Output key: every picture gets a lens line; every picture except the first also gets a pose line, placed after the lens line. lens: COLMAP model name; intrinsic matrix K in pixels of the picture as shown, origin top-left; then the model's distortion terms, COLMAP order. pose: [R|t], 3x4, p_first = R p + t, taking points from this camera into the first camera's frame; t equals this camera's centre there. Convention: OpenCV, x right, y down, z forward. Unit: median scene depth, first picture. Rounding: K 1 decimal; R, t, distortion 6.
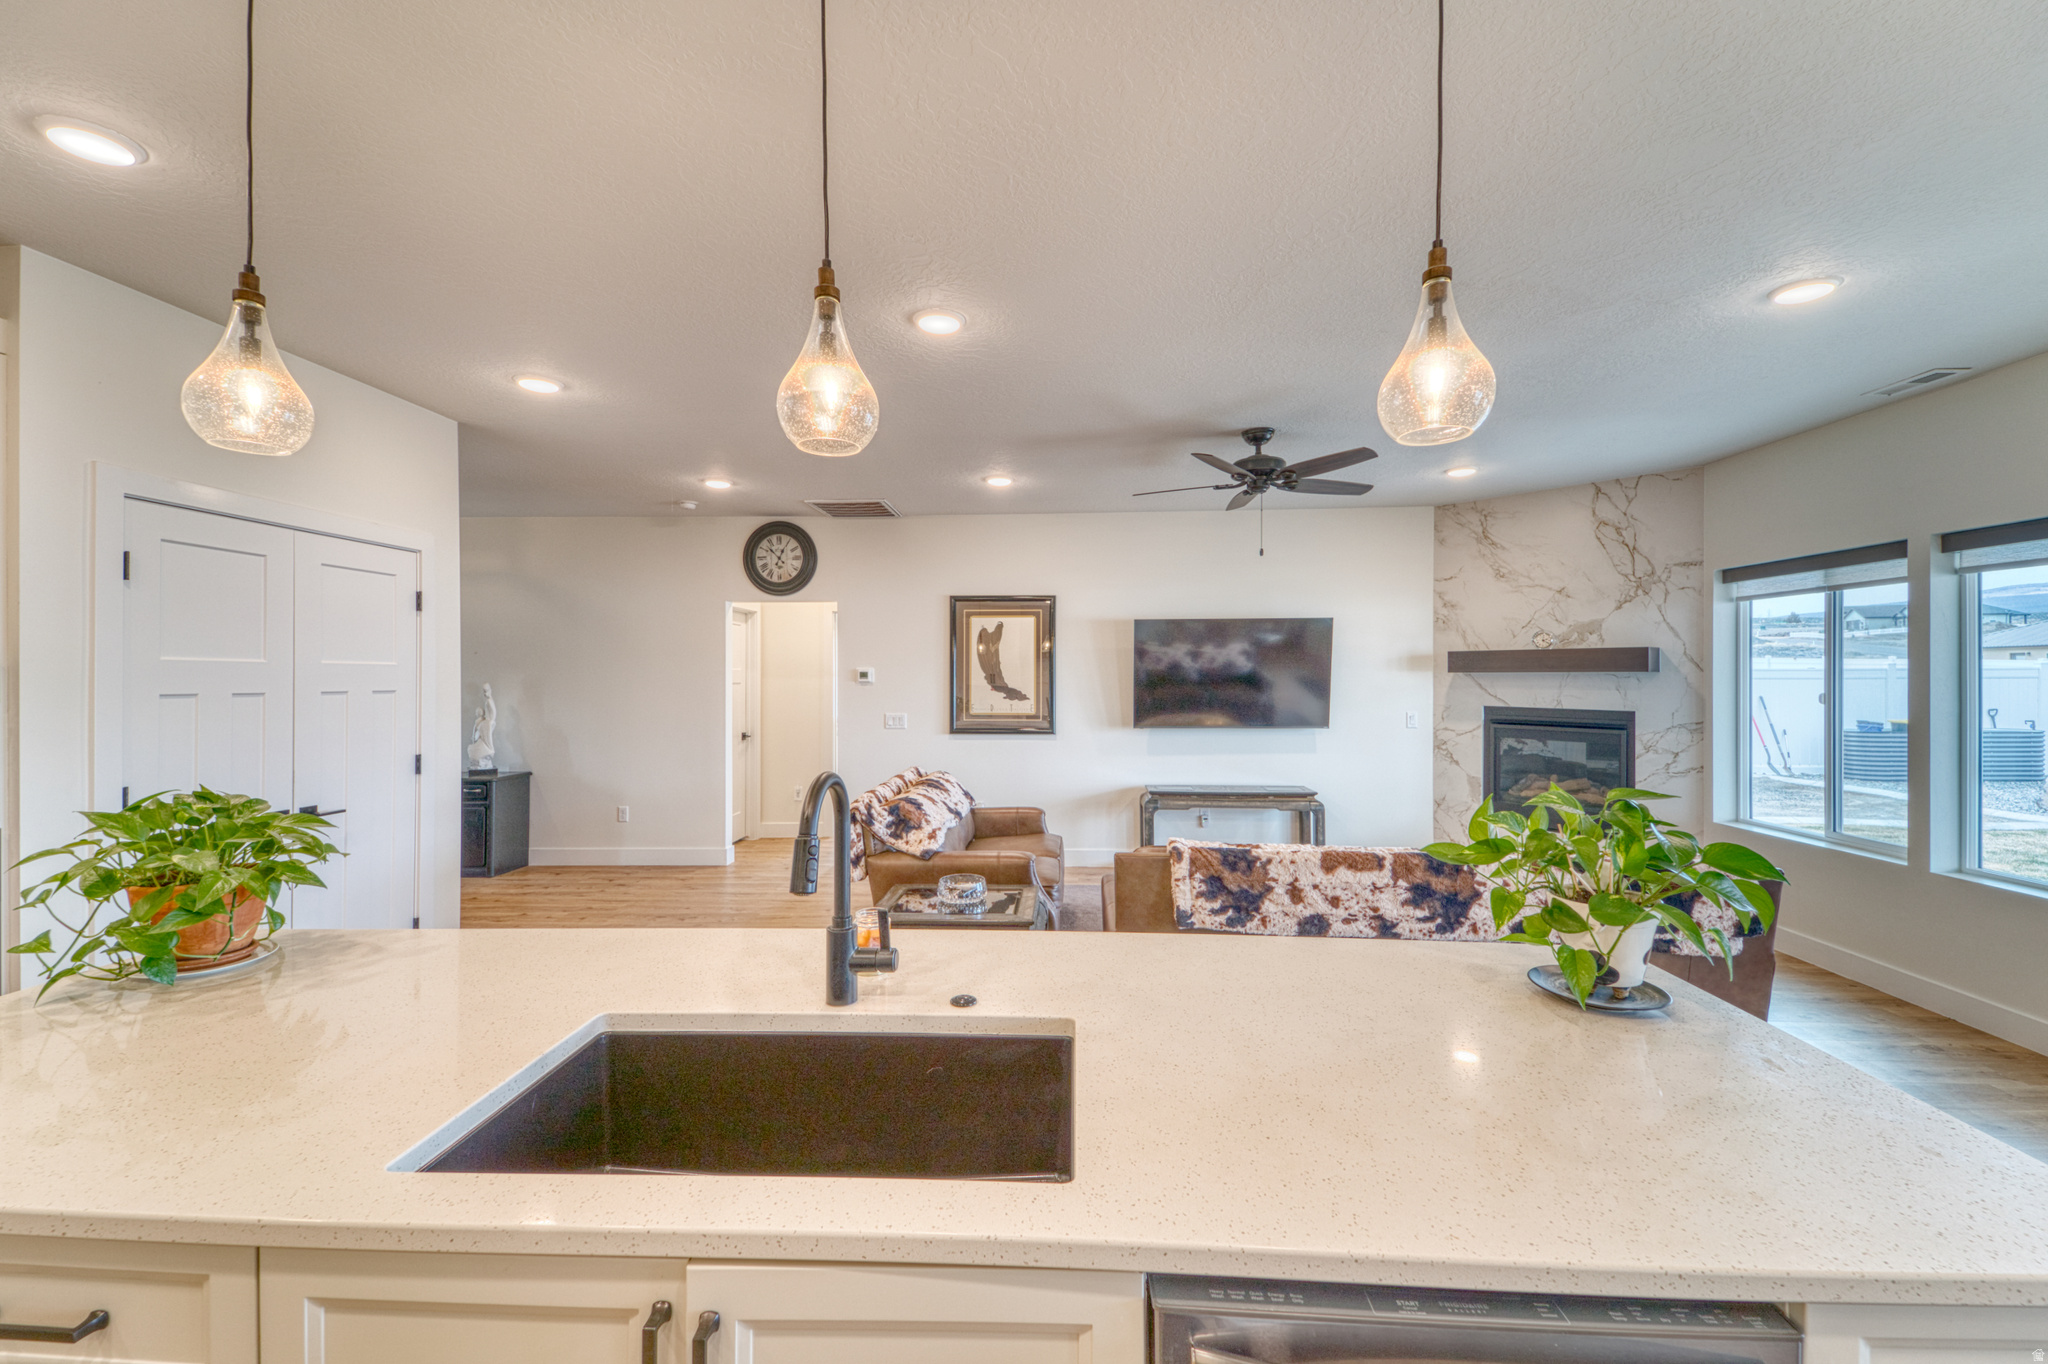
lens RADIAL K [[826.7, 0, 1024.0], [0, 826.7, 682.0], [0, 0, 1]] dist [0.001119, -0.000007]
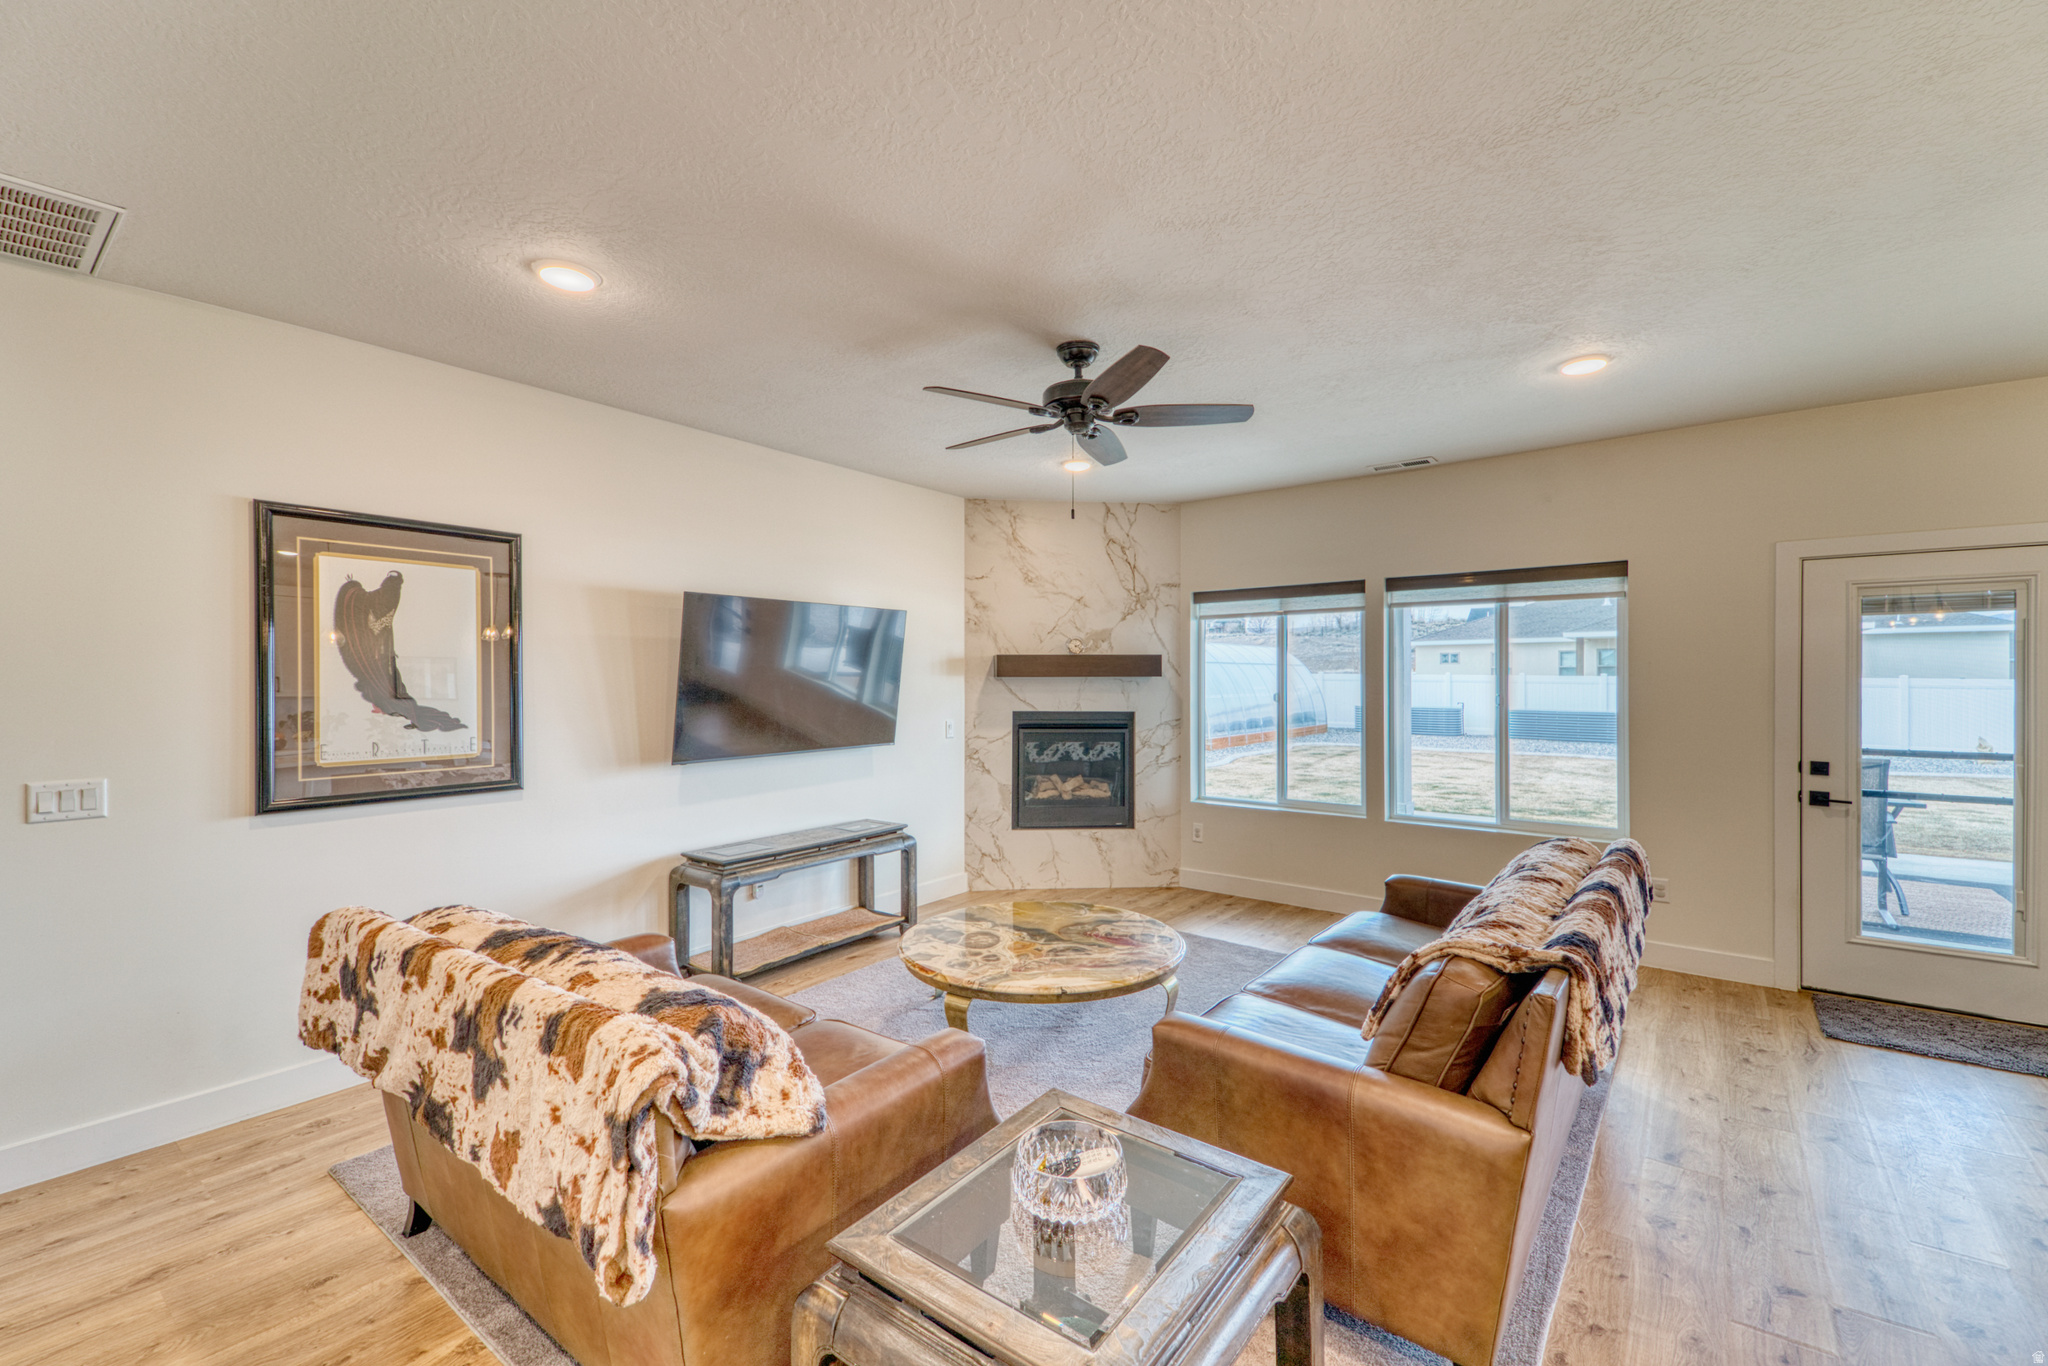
lens RADIAL K [[838.4, 0, 1021.0], [0, 838.4, 682.1], [0, 0, 1]] dist [0.078091, -0.033763]
pose [[0.551183, -0.003277, 0.834378, -0.267603], [0.009396, 0.999953, -0.002279, -0.003258], [-0.834331, 0.009096, 0.551188, 0.441030]]
